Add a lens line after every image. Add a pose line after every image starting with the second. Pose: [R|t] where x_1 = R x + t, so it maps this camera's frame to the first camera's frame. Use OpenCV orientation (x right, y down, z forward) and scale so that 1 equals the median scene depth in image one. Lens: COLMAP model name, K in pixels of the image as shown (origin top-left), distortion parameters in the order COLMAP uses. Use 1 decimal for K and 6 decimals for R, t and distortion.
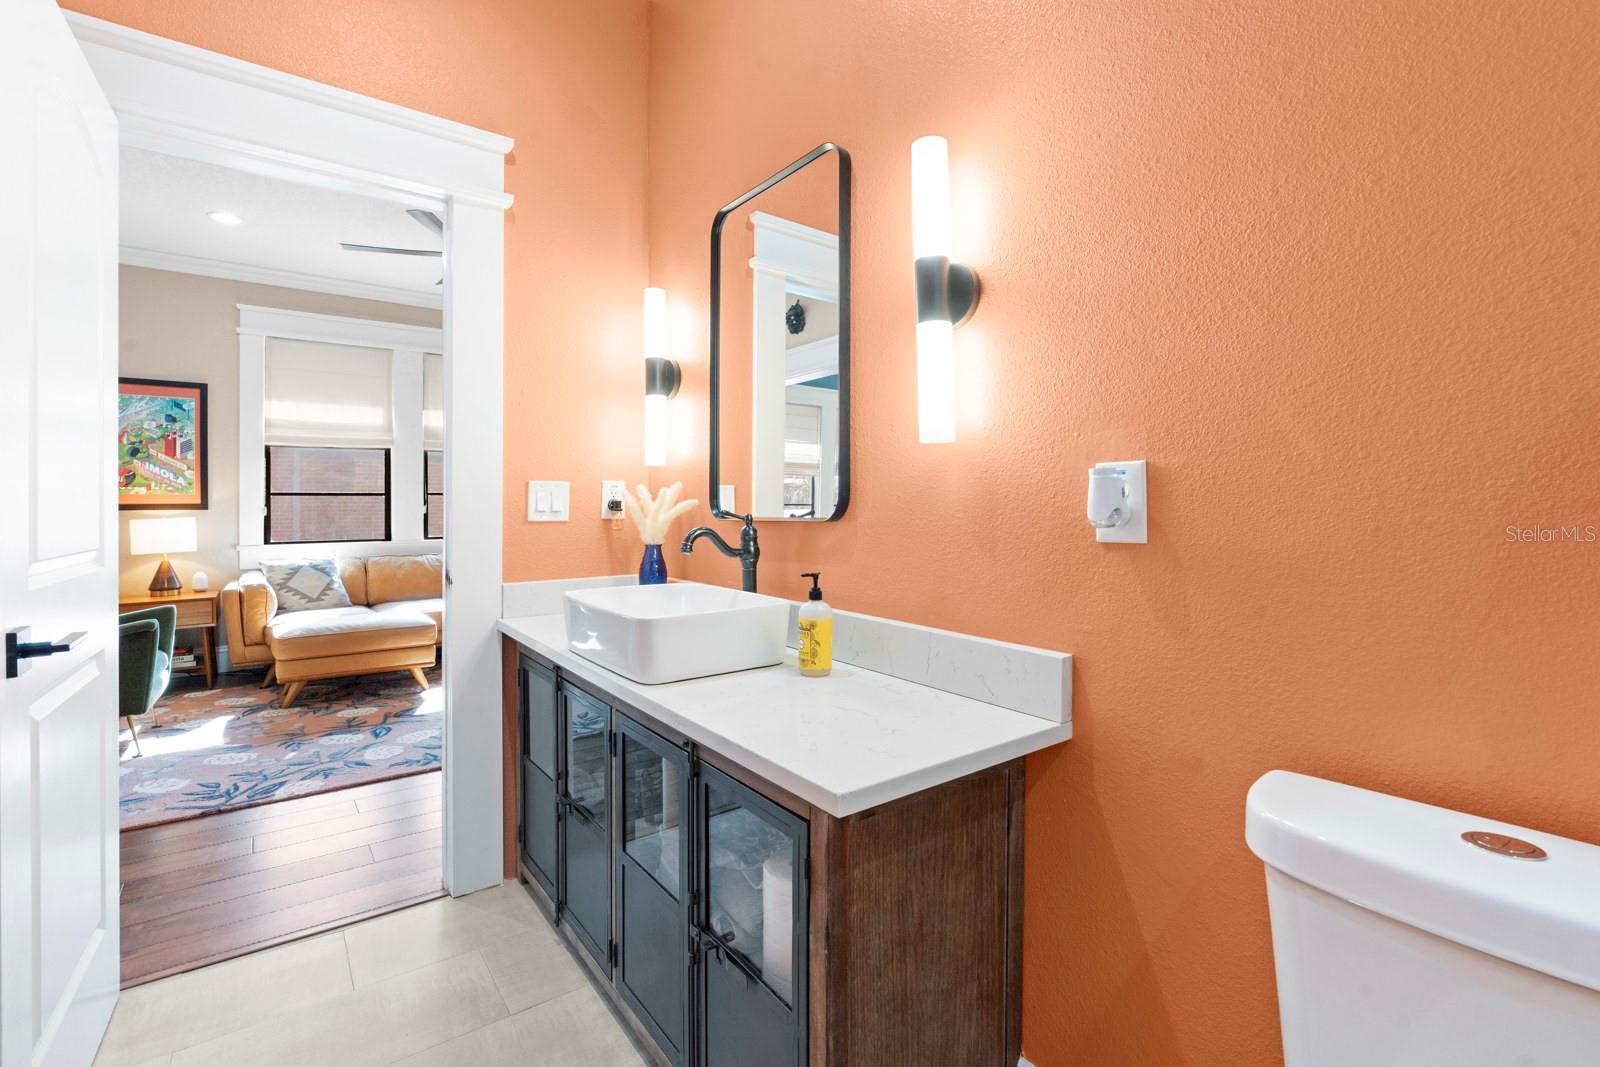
lens RADIAL K [[724.5, 0, 805.1], [0, 724.5, 503.6], [0, 0, 1]] dist [-0.008314, 0.002734]
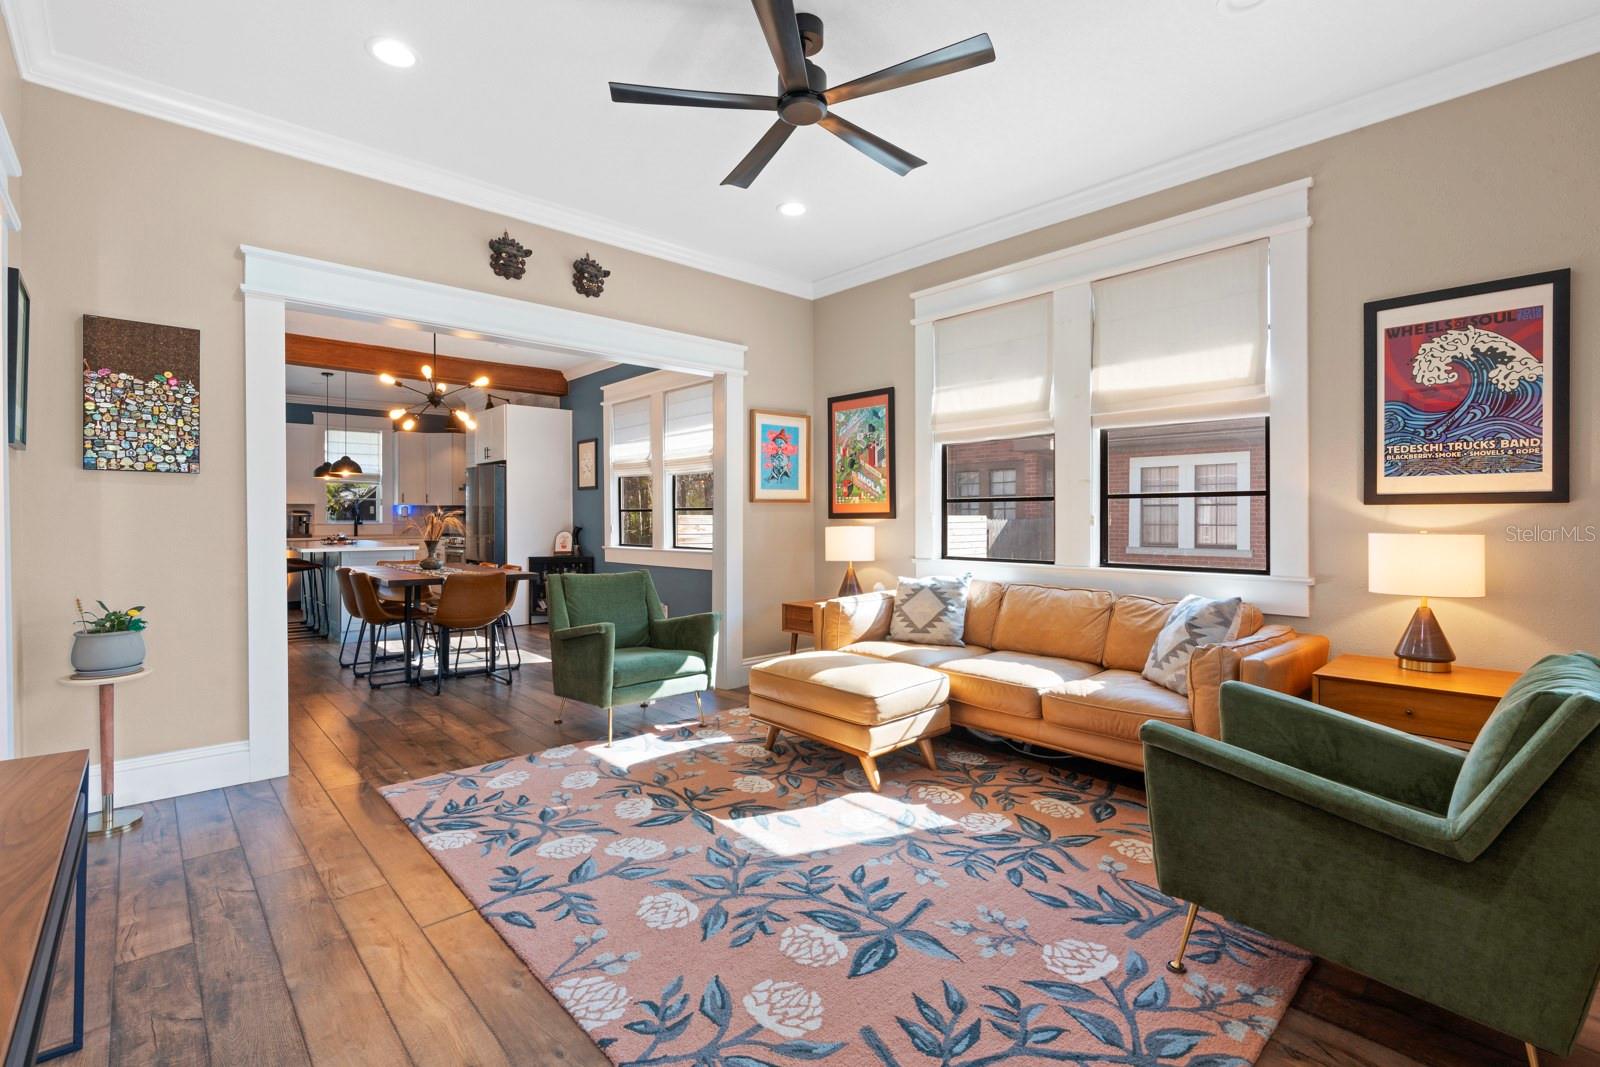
lens RADIAL K [[724.5, 0, 787.5], [0, 724.5, 515.0], [0, 0, 1]] dist [-0.008314, 0.002734]
pose [[0.084516, 0.002238, -0.996420, 0.120132], [0.003855, 0.999989, 0.002573, 0.000865], [0.996415, -0.004058, 0.084506, 0.794968]]
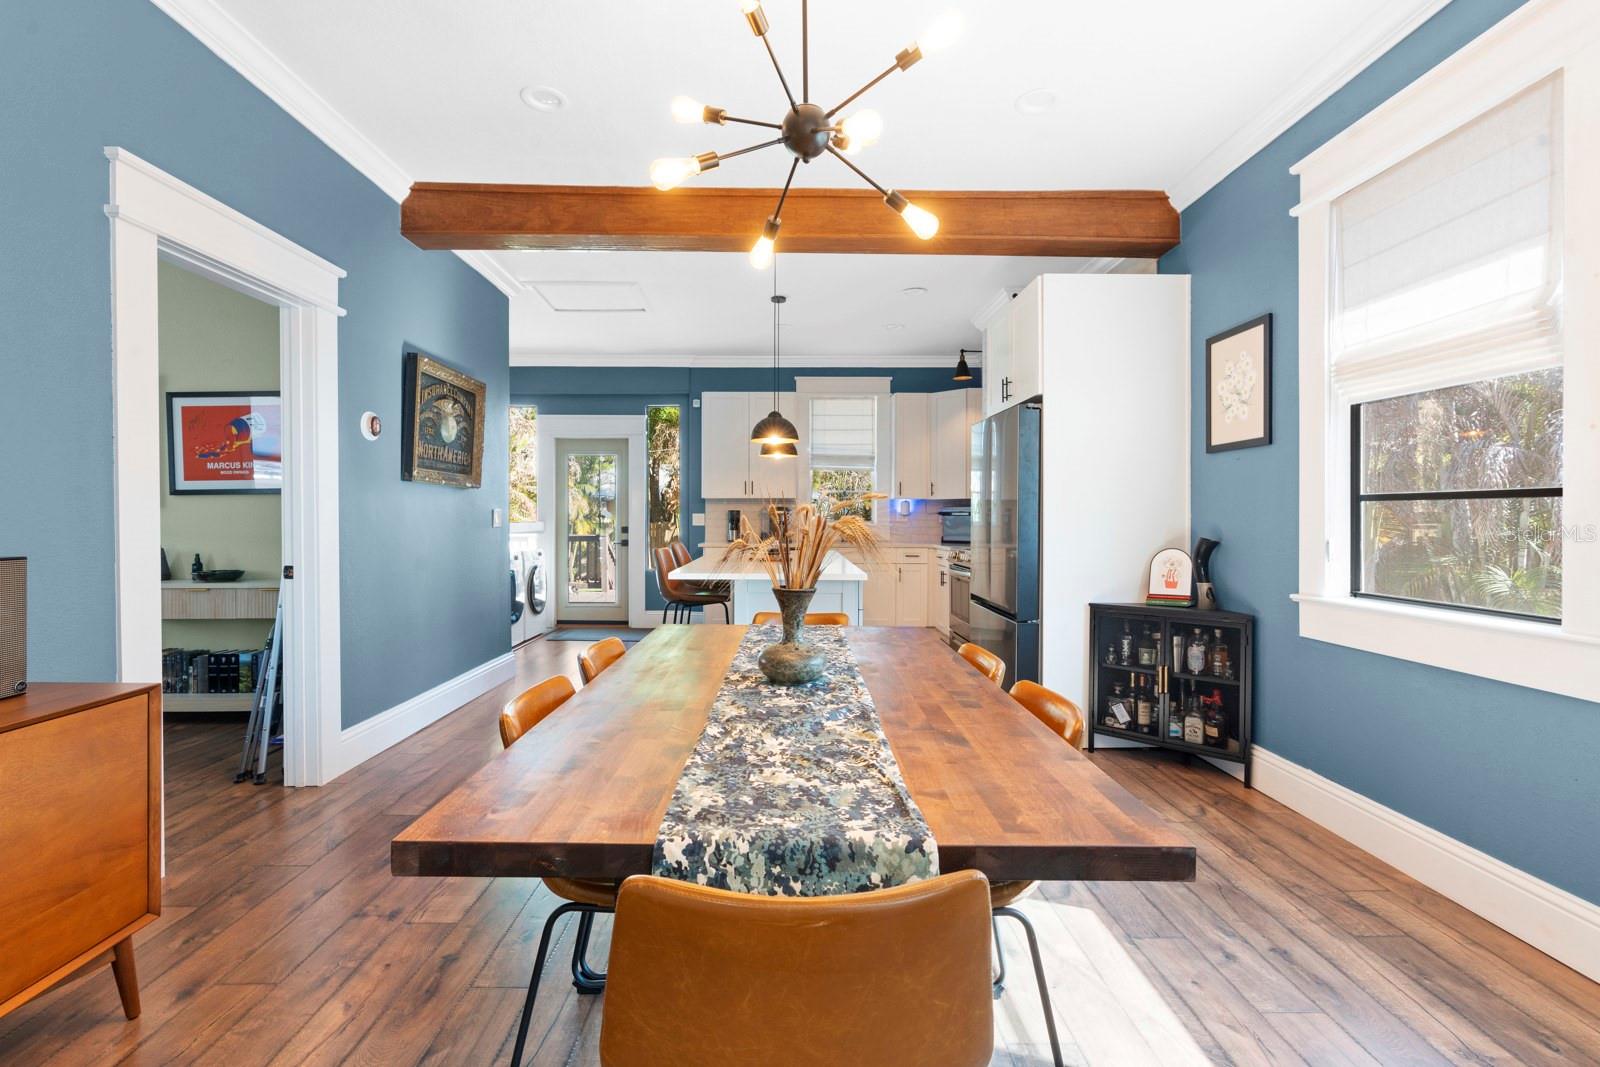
lens RADIAL K [[724.5, 0, 796.2], [0, 724.5, 528.6], [0, 0, 1]] dist [-0.008314, 0.002734]
pose [[-0.591849, 0.019209, -0.805820, -0.783619], [0.006018, 0.999793, 0.019412, 0.003475], [0.806026, 0.006640, -0.591842, 0.546389]]
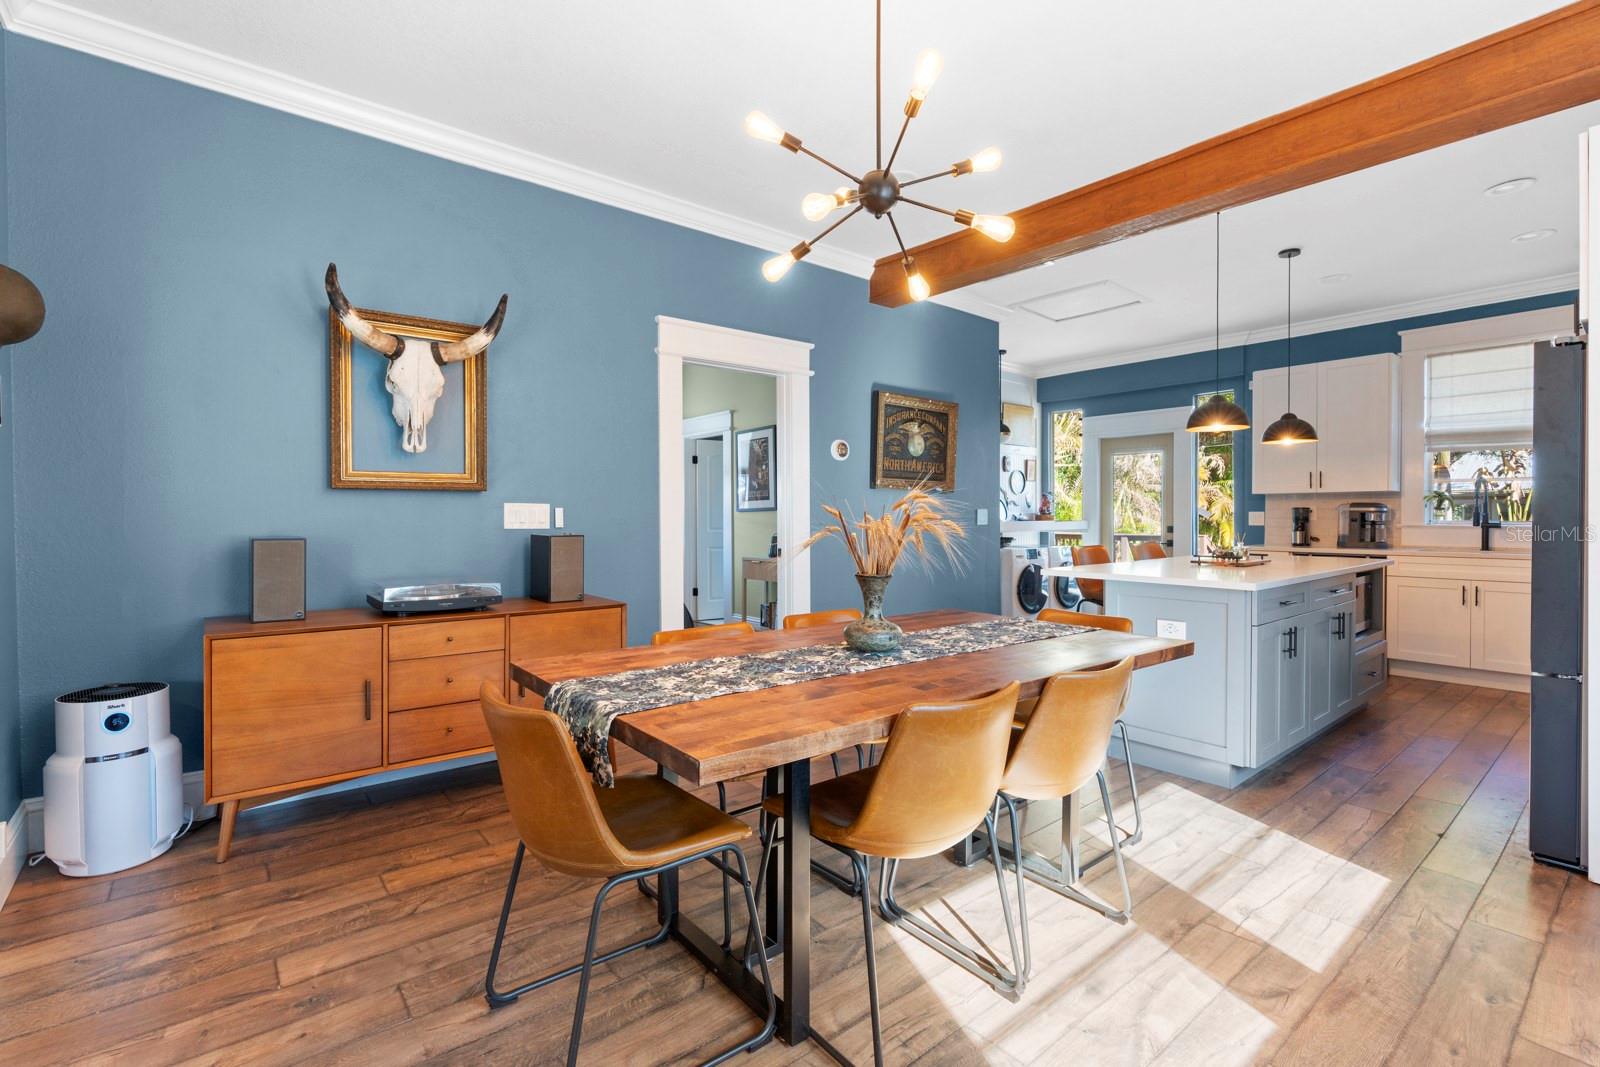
lens RADIAL K [[724.5, 0, 789.4], [0, 724.5, 520.6], [0, 0, 1]] dist [-0.008314, 0.002734]
pose [[-0.999591, 0.008395, -0.027321, -1.010307], [0.008345, 0.999963, 0.001965, 0.006675], [0.027337, 0.001736, -0.999625, 0.762905]]
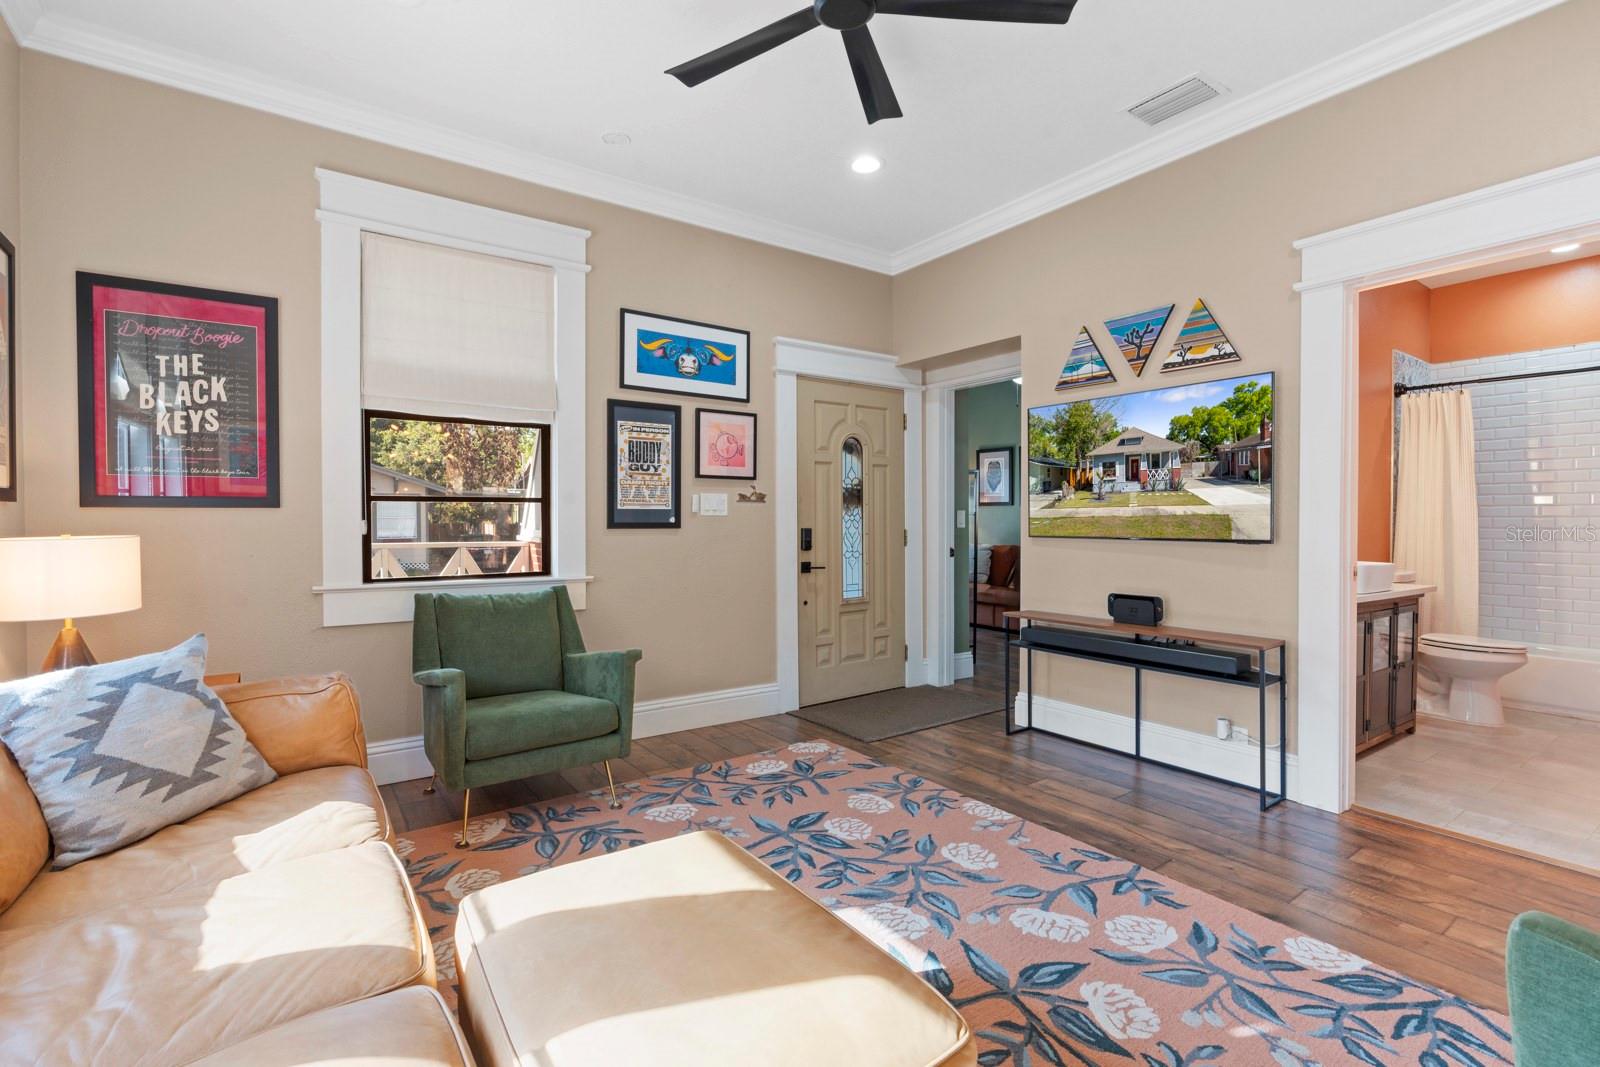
lens RADIAL K [[724.5, 0, 793.2], [0, 724.5, 527.6], [0, 0, 1]] dist [-0.008314, 0.002734]
pose [[0.034259, -0.005720, 0.999397, -0.807442], [-0.003849, 0.999975, 0.005855, 0.007528], [-0.999406, -0.004048, 0.034237, 0.864233]]
